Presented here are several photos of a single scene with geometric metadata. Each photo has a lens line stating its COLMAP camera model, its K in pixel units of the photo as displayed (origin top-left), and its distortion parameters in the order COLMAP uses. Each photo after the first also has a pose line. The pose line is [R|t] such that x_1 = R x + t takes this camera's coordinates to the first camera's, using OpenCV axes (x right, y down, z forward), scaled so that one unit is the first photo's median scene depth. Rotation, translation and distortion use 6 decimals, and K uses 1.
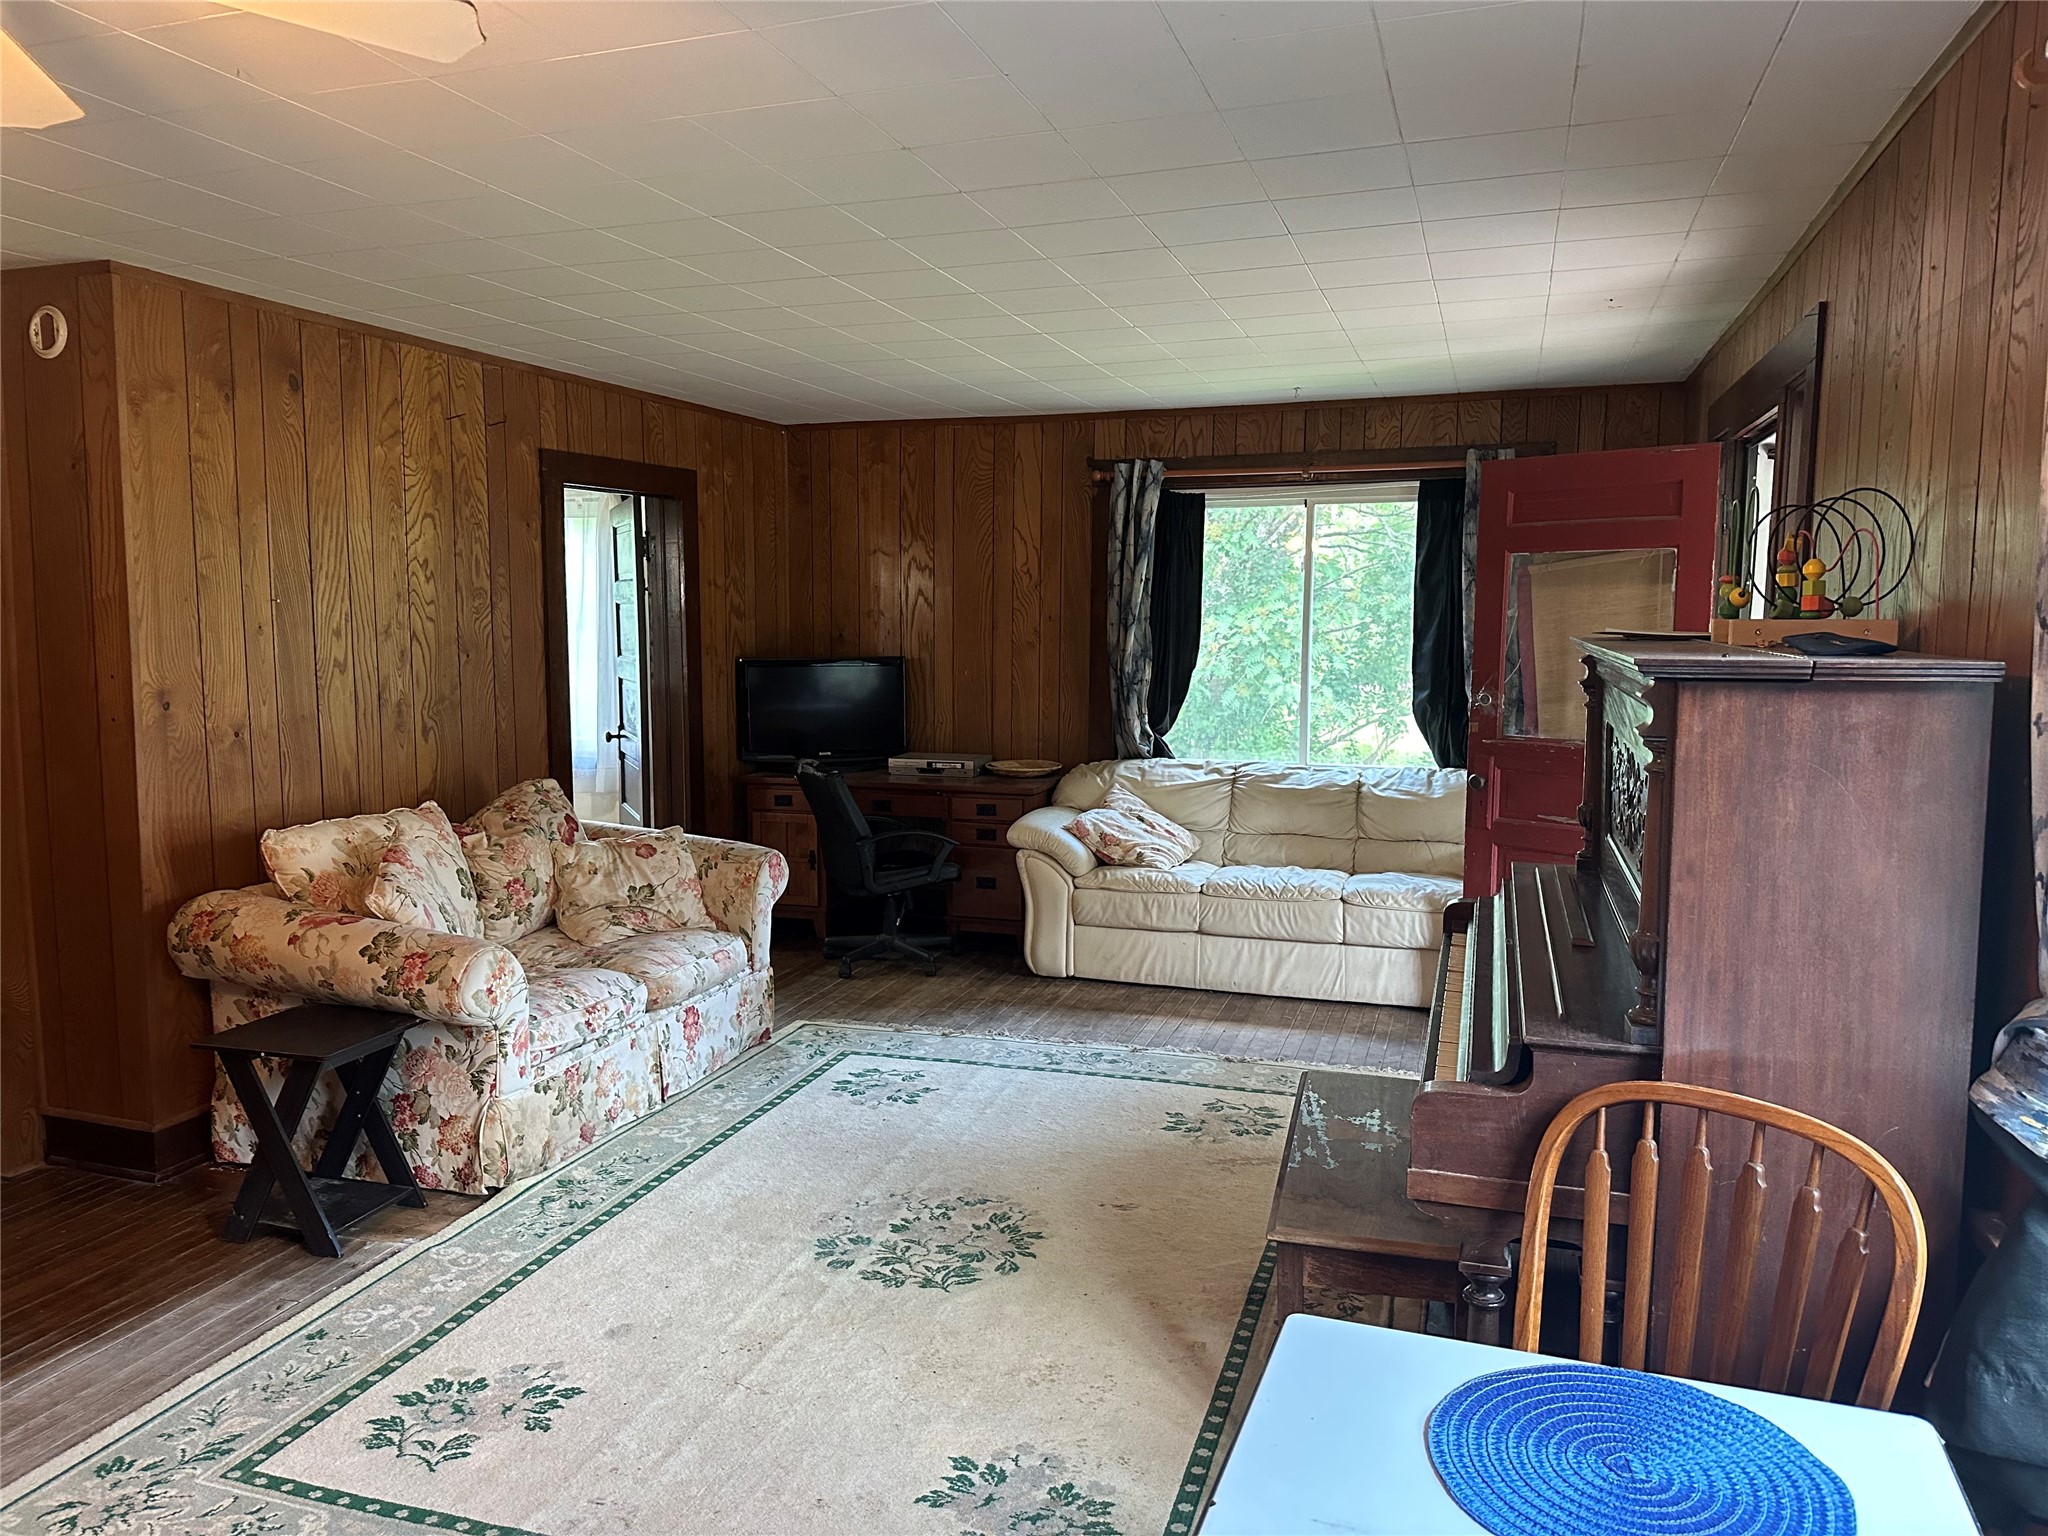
lens RADIAL K [[1431.7, 0, 1026.1], [0, 1431.7, 762.3], [0, 0, 1]] dist [0.079549, -0.099613]
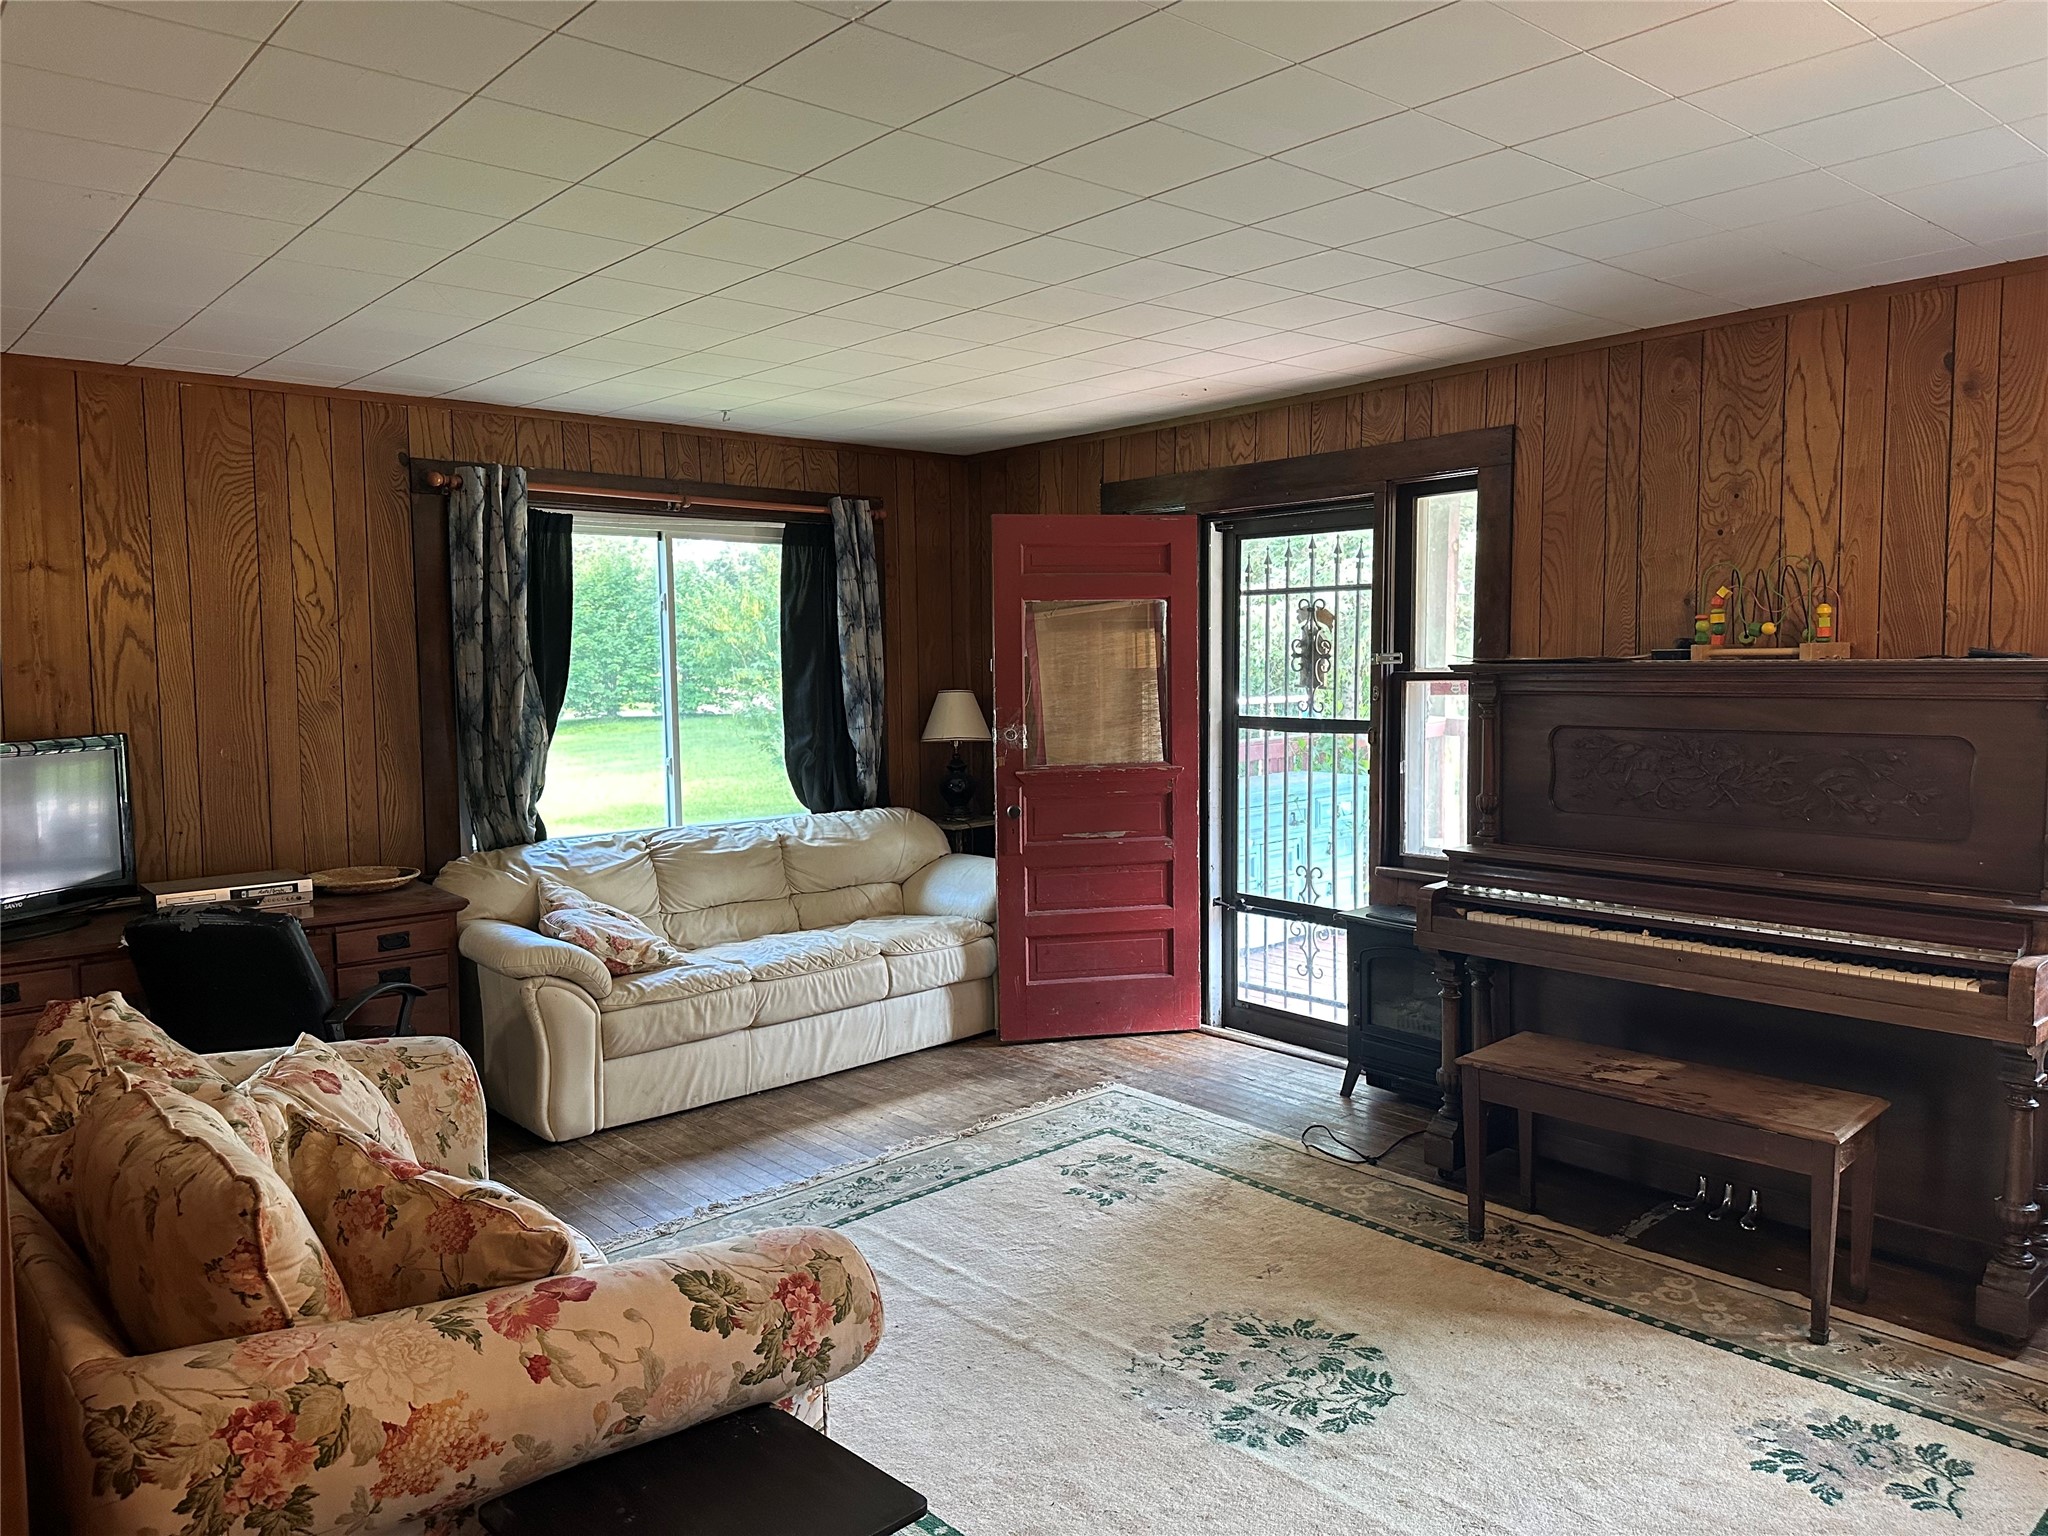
lens RADIAL K [[1431.7, 0, 1037.1], [0, 1431.7, 761.5], [0, 0, 1]] dist [0.079549, -0.099613]
pose [[0.497850, -0.072398, 0.864236, -0.598019], [0.105456, 0.994169, 0.022534, -0.046530], [-0.860828, 0.079921, 0.502581, 0.460662]]
